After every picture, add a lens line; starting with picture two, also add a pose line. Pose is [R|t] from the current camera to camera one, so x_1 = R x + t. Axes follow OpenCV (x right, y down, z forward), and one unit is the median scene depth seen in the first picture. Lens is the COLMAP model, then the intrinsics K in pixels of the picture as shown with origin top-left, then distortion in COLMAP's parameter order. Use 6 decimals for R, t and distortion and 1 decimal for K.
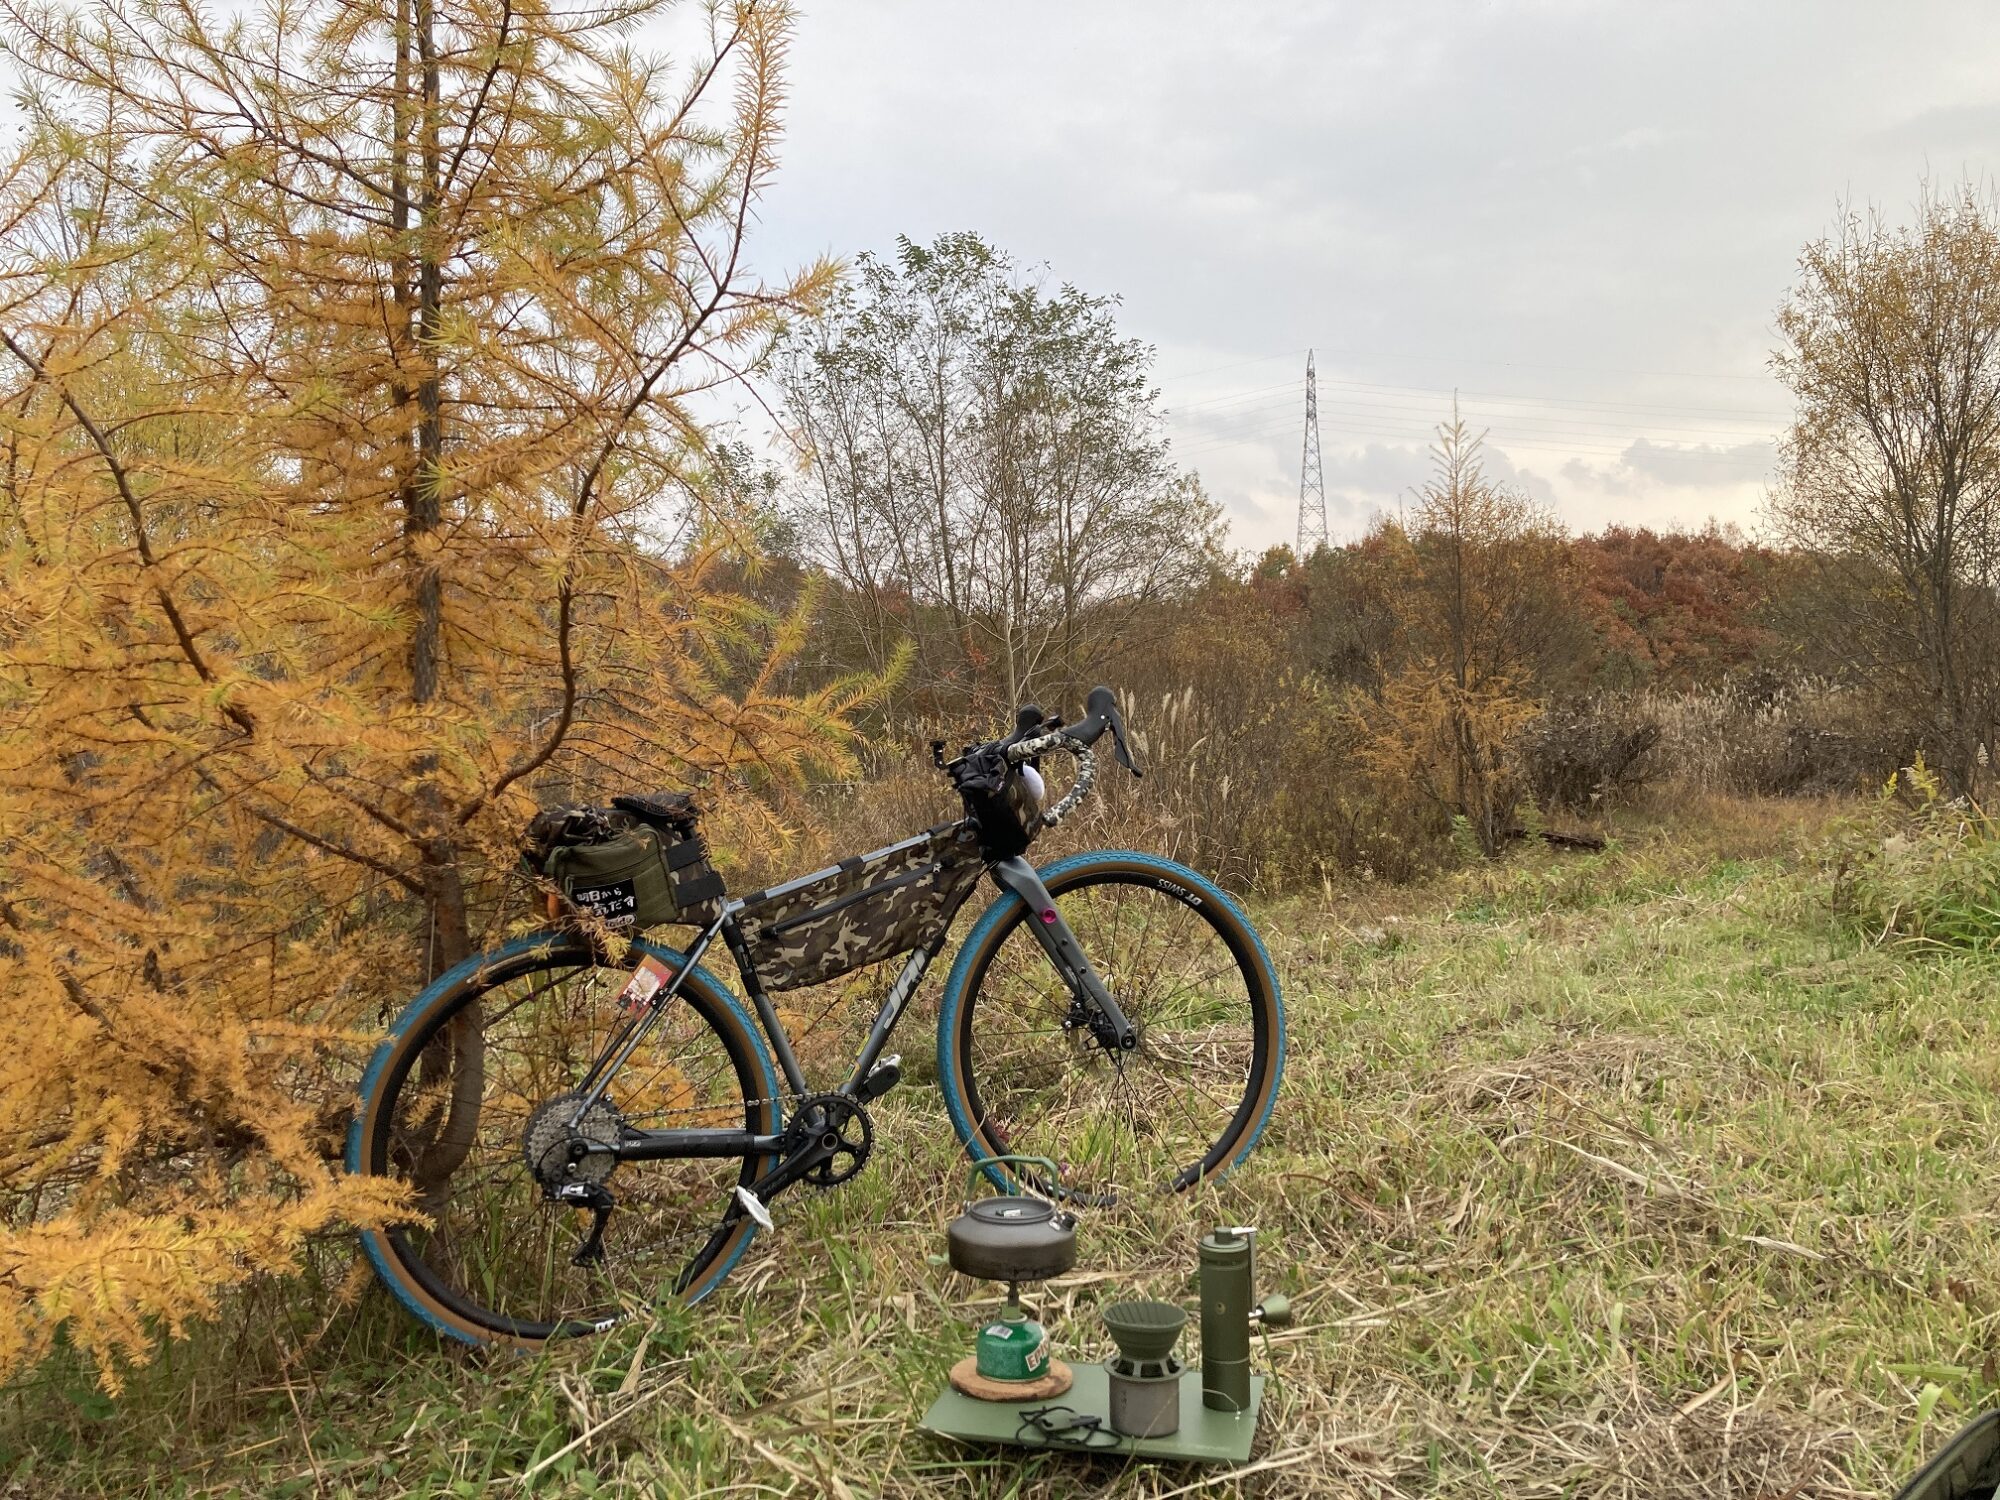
lens RADIAL K [[1628.8, 0, 1000.4], [0, 1628.8, 746.3], [0, 0, 1]] dist [0.053685, -0.002822]
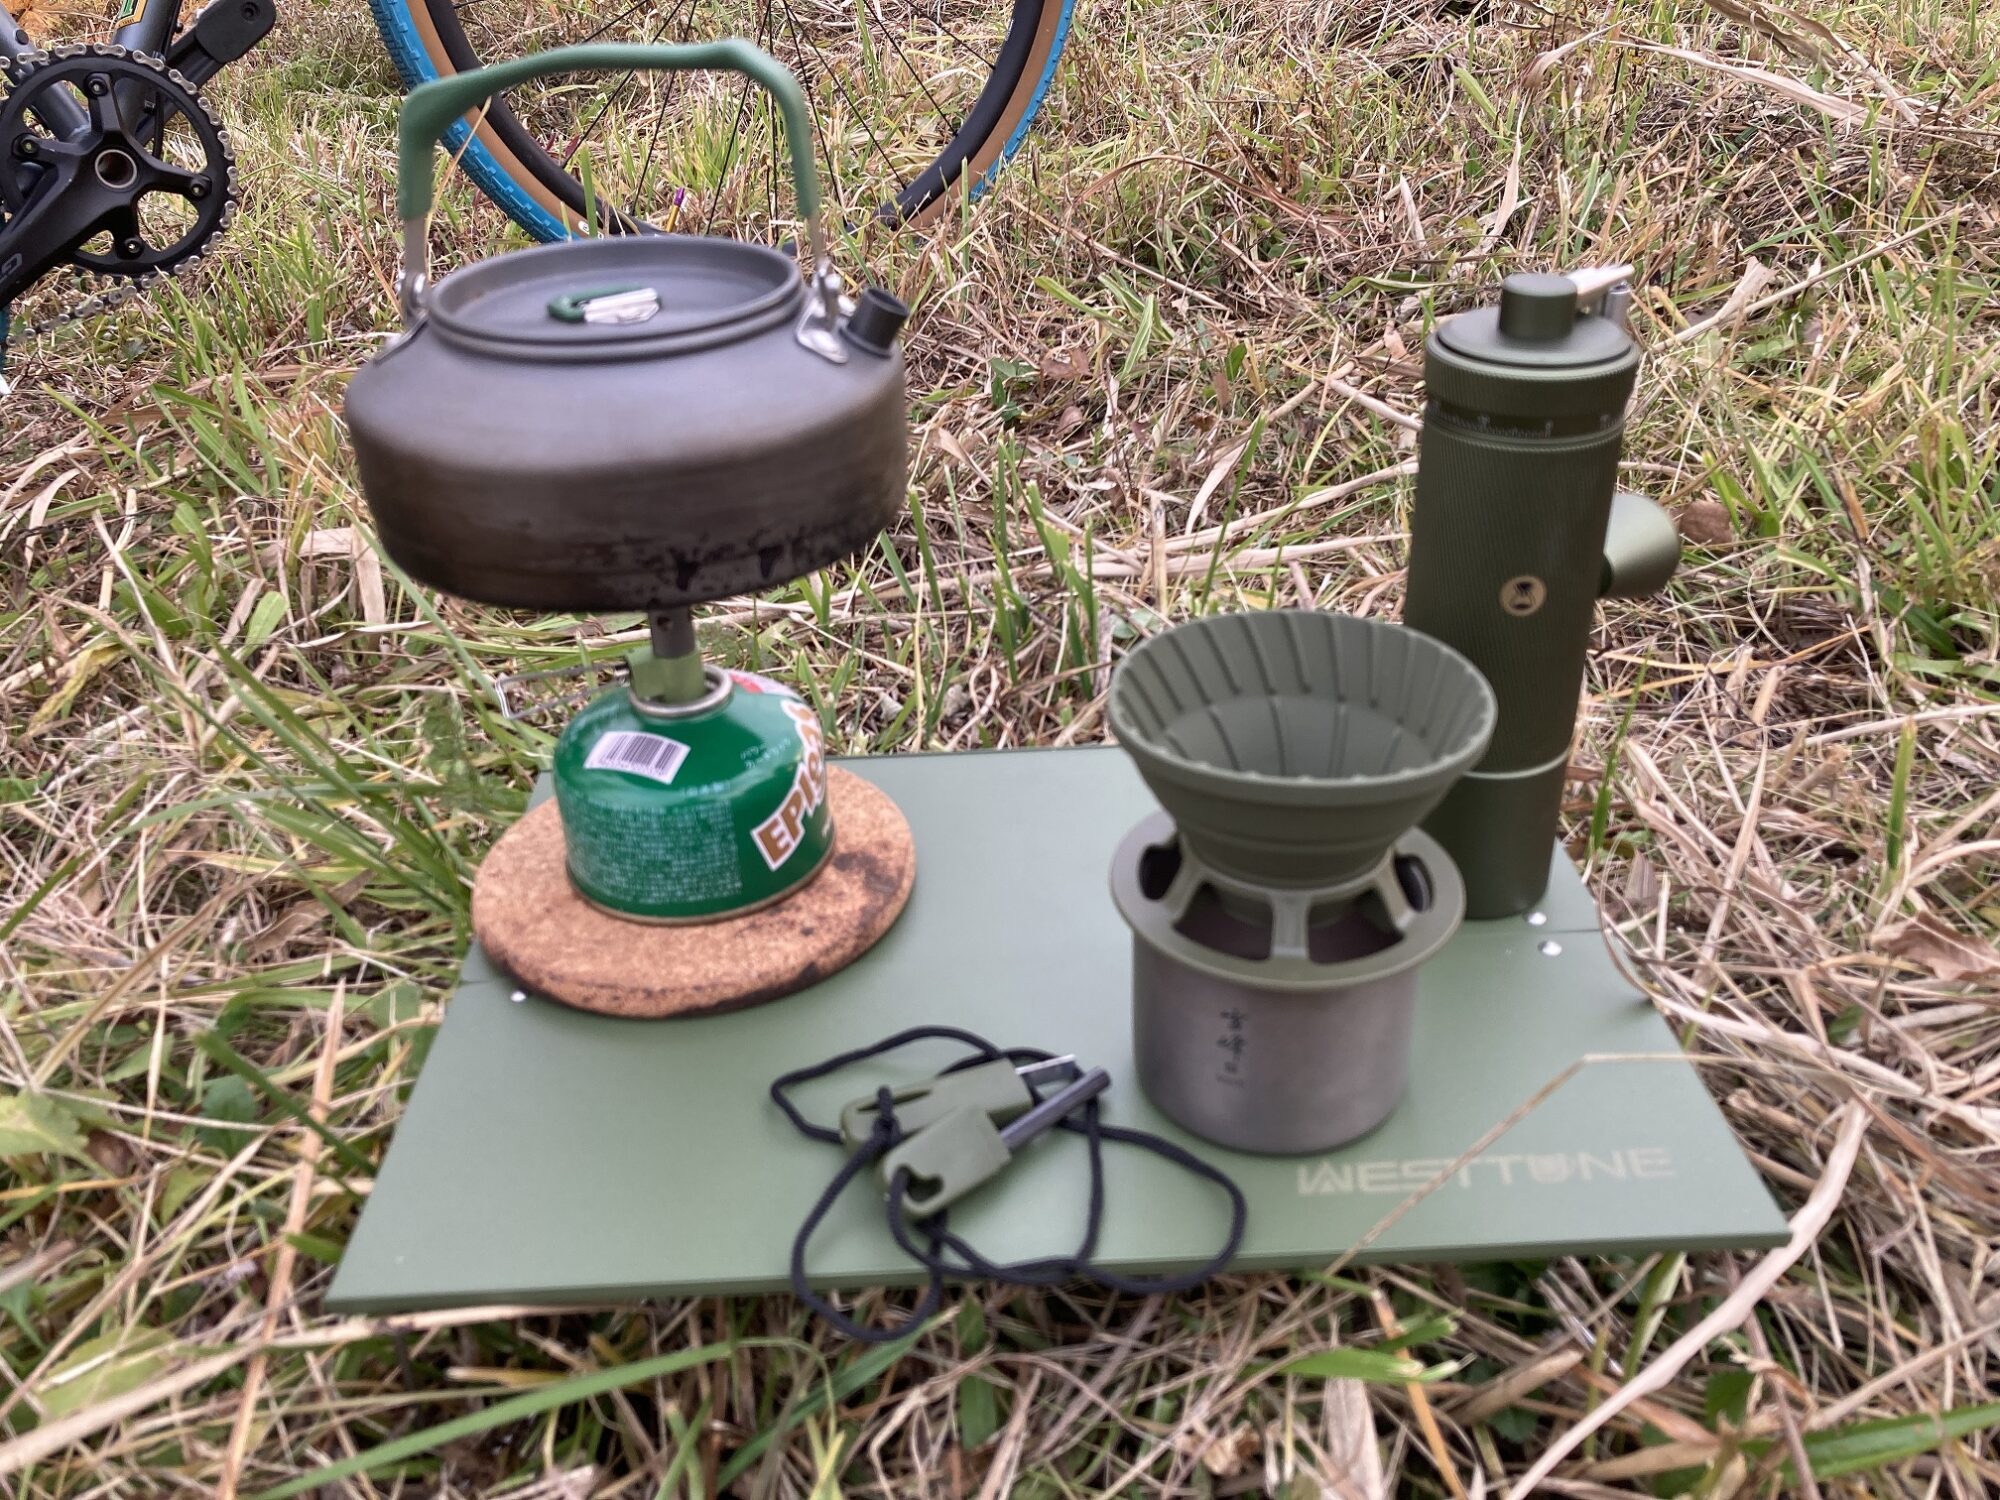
lens RADIAL K [[1628.8, 0, 1003.1], [0, 1628.8, 746.4], [0, 0, 1]] dist [0.053685, -0.002822]
pose [[0.963837, -0.159855, 0.213224, 0.000522], [0.022879, 0.846794, 0.531428, 0.219040], [-0.265508, -0.507332, 0.819829, 0.773804]]
